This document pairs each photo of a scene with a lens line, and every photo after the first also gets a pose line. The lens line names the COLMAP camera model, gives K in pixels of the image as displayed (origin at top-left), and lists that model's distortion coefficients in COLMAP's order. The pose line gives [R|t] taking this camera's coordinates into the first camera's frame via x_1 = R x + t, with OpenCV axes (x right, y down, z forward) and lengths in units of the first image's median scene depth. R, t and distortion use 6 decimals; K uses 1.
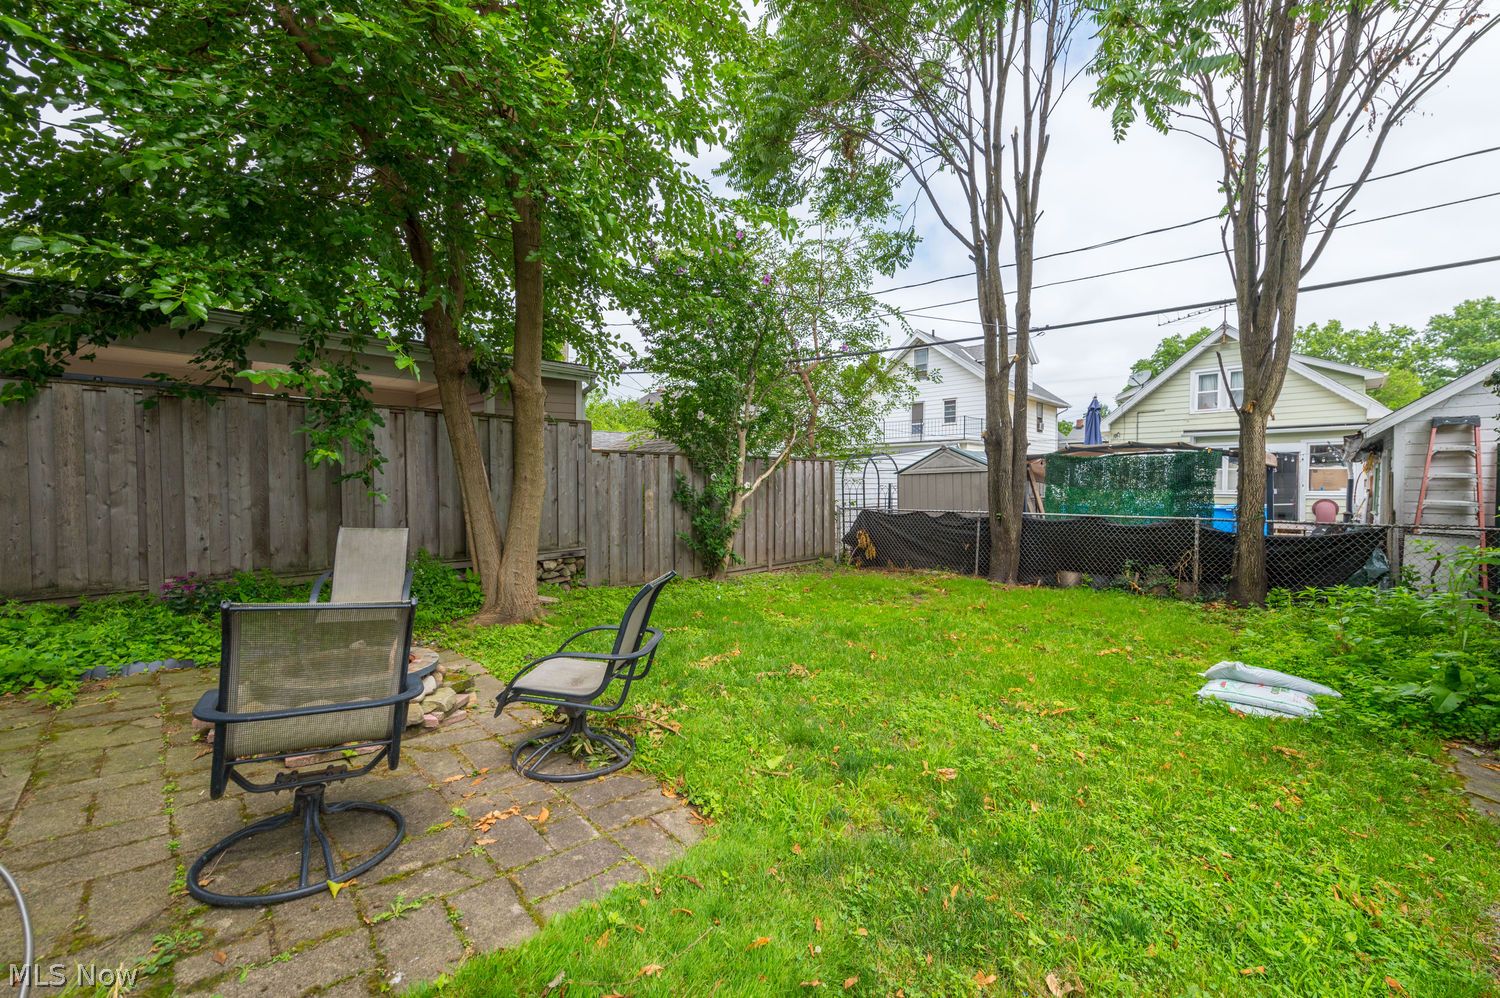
lens RADIAL K [[589.1, 0, 768.8], [0, 589.1, 497.2], [0, 0, 1]] dist [0.021689, -0.006663]
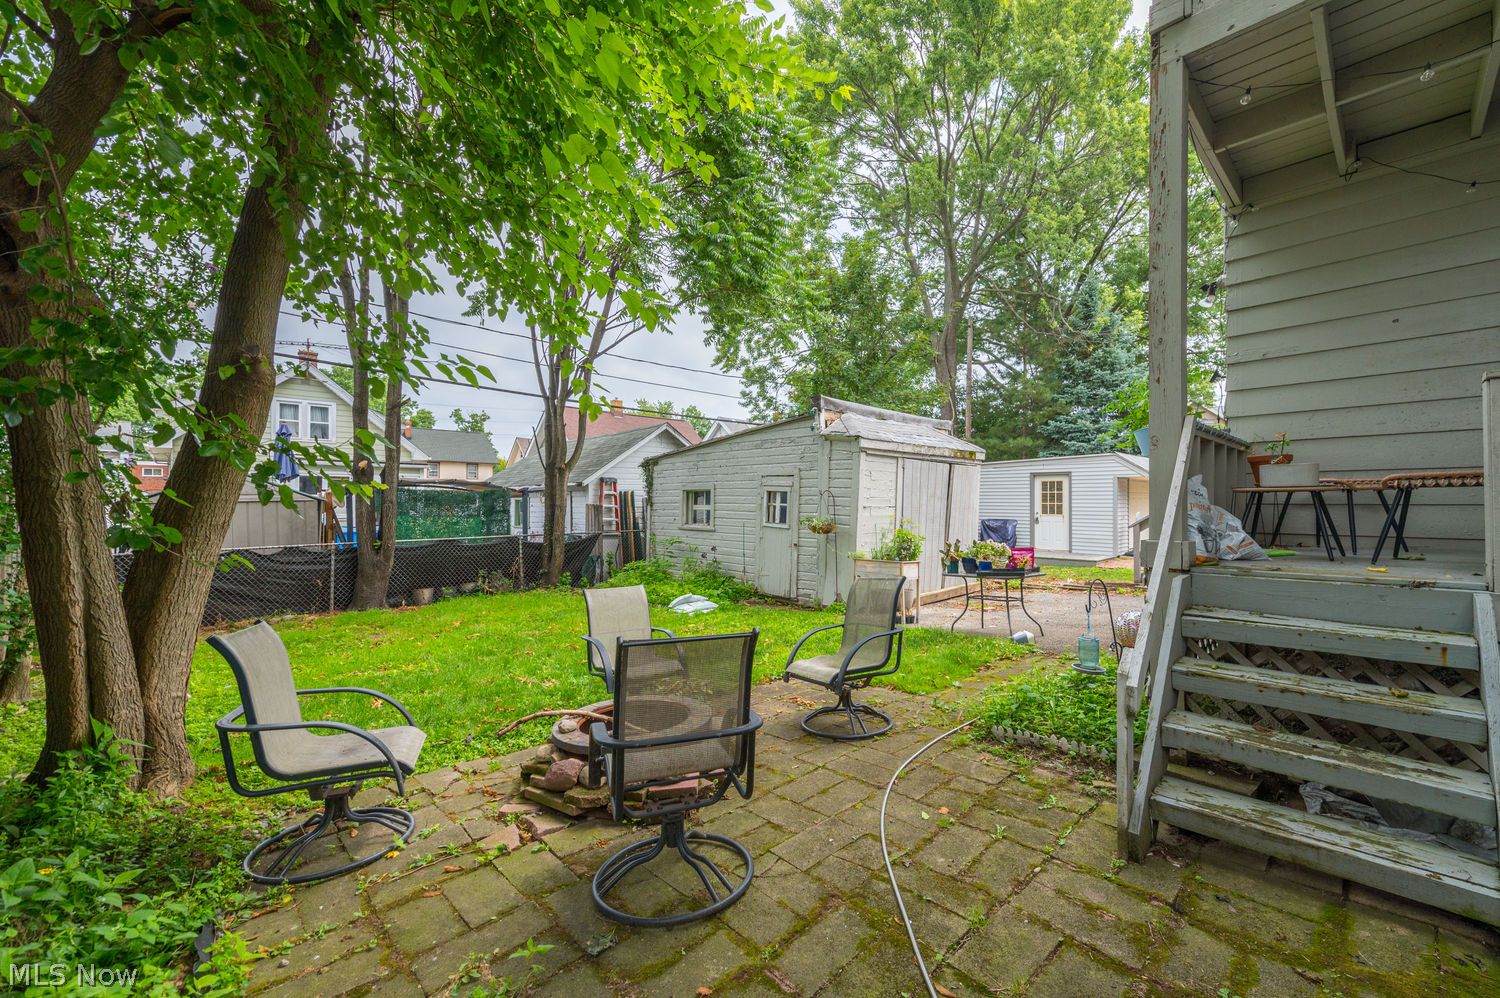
lens RADIAL K [[589.1, 0, 768.8], [0, 589.1, 497.2], [0, 0, 1]] dist [0.021689, -0.006663]
pose [[0.038410, 0.007389, 0.999235, -0.653878], [0.026912, 0.999602, -0.008426, -0.026950], [-0.998900, 0.027215, 0.038195, 0.285584]]
